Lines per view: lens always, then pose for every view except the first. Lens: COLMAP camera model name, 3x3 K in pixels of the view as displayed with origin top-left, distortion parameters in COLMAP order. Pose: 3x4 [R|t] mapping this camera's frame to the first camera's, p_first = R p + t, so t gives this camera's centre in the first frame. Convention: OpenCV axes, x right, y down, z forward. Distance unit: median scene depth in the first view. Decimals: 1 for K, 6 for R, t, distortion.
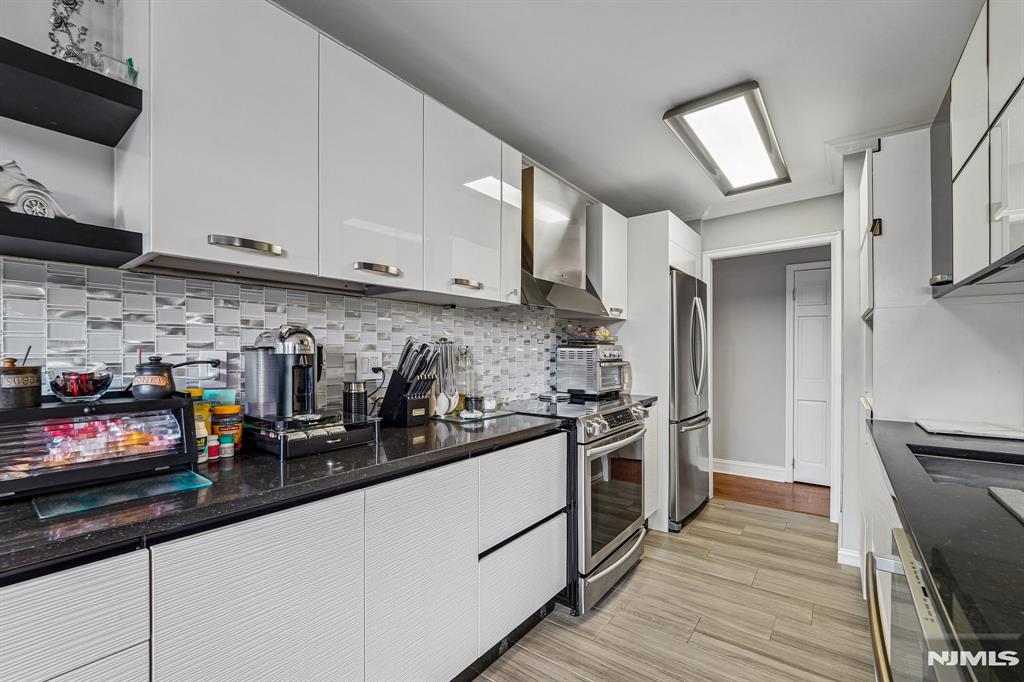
lens RADIAL K [[426.8, 0, 511.6], [0, 426.8, 353.3], [0, 0, 1]] dist [-0.018260, 0.000036]
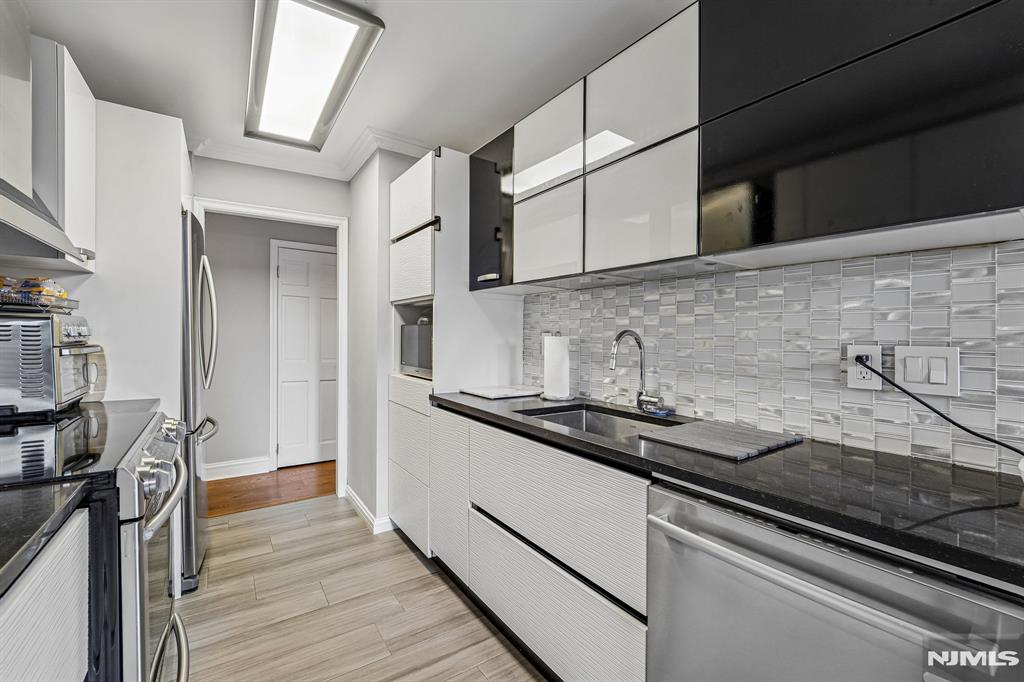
lens RADIAL K [[424.6, 0, 508.1], [0, 424.6, 339.3], [0, 0, 1]] dist [-0.012890, -0.000109]
pose [[0.317970, -0.001216, 0.948100, -0.099102], [-0.013497, 0.999892, 0.005809, 0.000424], [-0.948005, -0.014643, 0.317919, 0.303917]]
